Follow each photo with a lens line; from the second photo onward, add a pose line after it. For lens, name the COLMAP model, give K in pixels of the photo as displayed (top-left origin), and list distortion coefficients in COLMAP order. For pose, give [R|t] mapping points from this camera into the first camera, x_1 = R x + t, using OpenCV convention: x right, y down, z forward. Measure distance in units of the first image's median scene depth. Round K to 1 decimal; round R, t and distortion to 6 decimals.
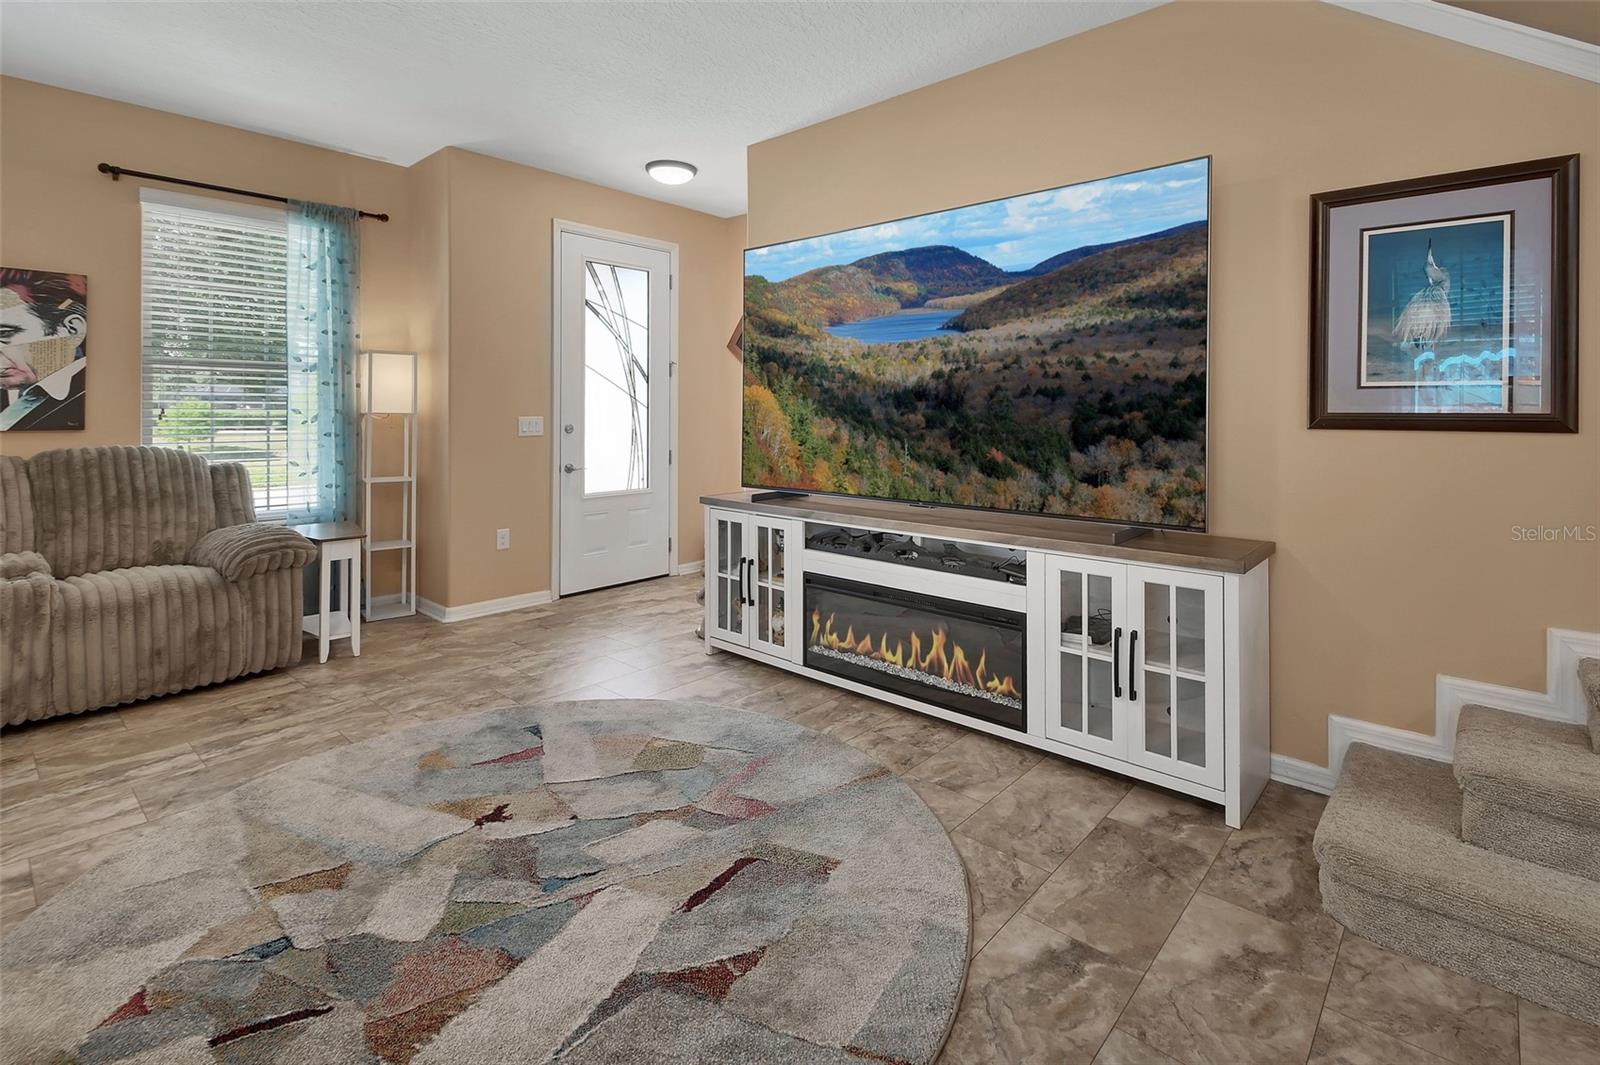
lens RADIAL K [[757.3, 0, 799.0], [0, 757.3, 417.7], [0, 0, 1]] dist [0.015758, -0.006490]
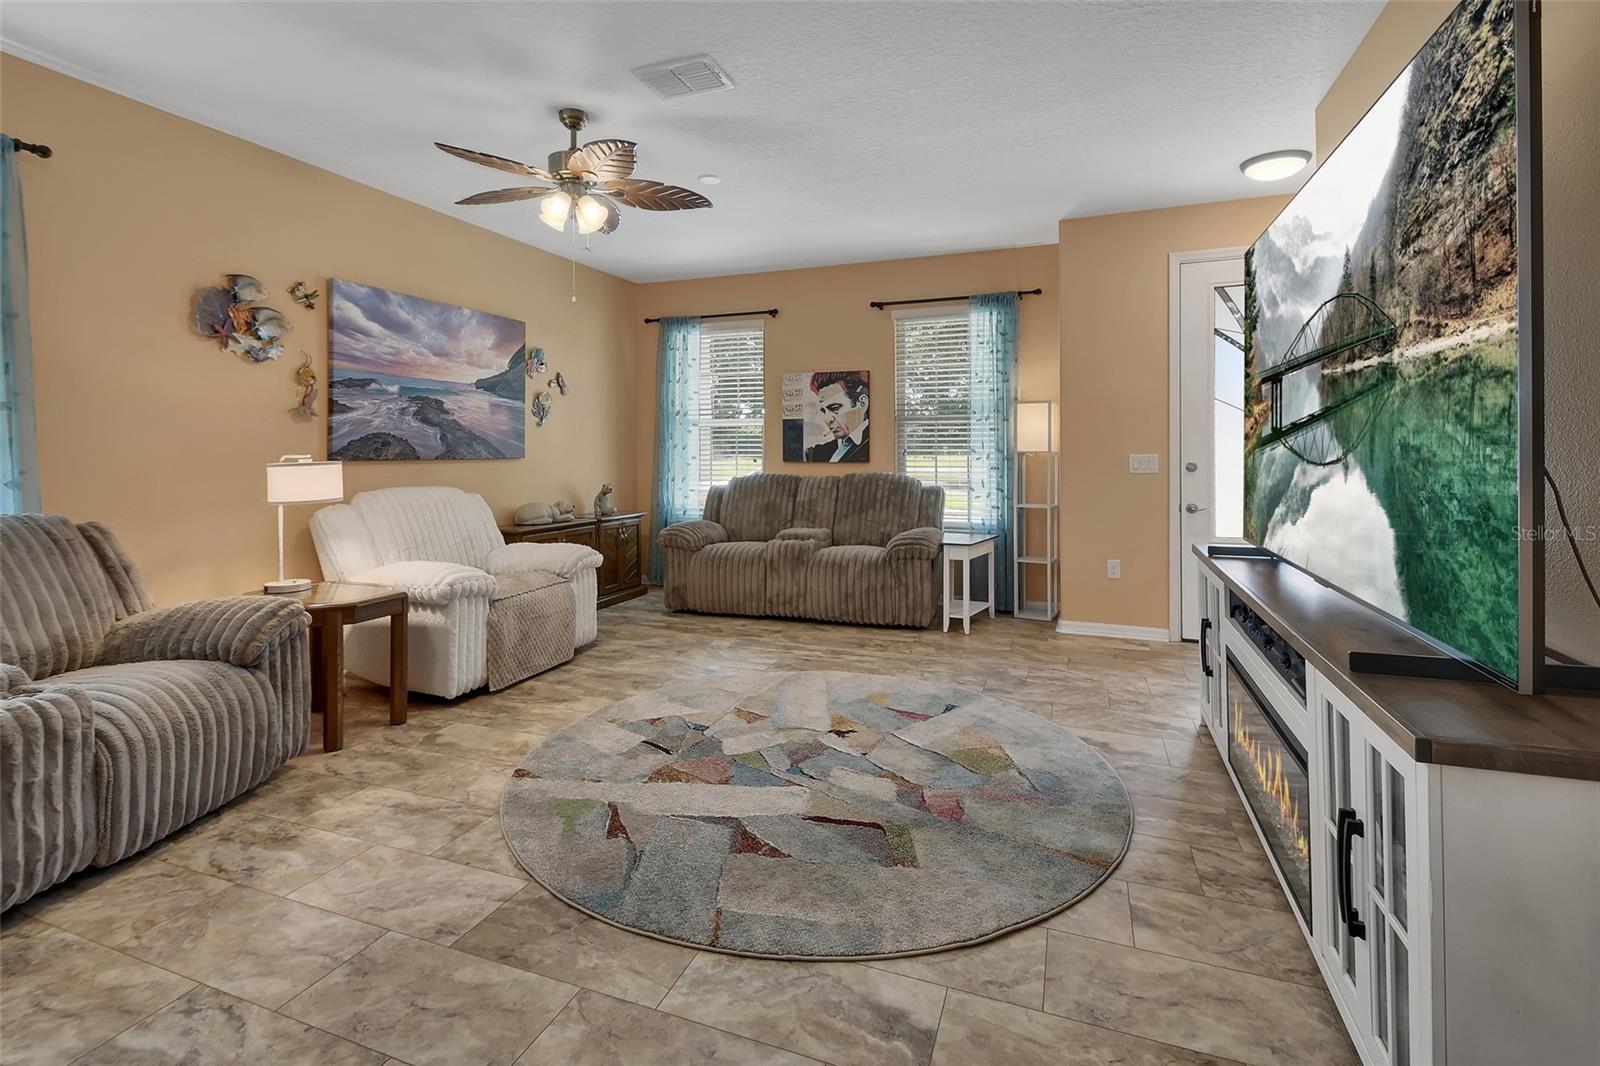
lens RADIAL K [[746.0, 0, 782.7], [0, 746.0, 452.3], [0, 0, 1]] dist [-0.002585, -0.000525]
pose [[0.347851, -0.002615, -0.937546, 0.756868], [-0.002597, 0.999990, -0.003752, 0.001205], [0.937546, 0.003740, 0.347841, 0.350508]]
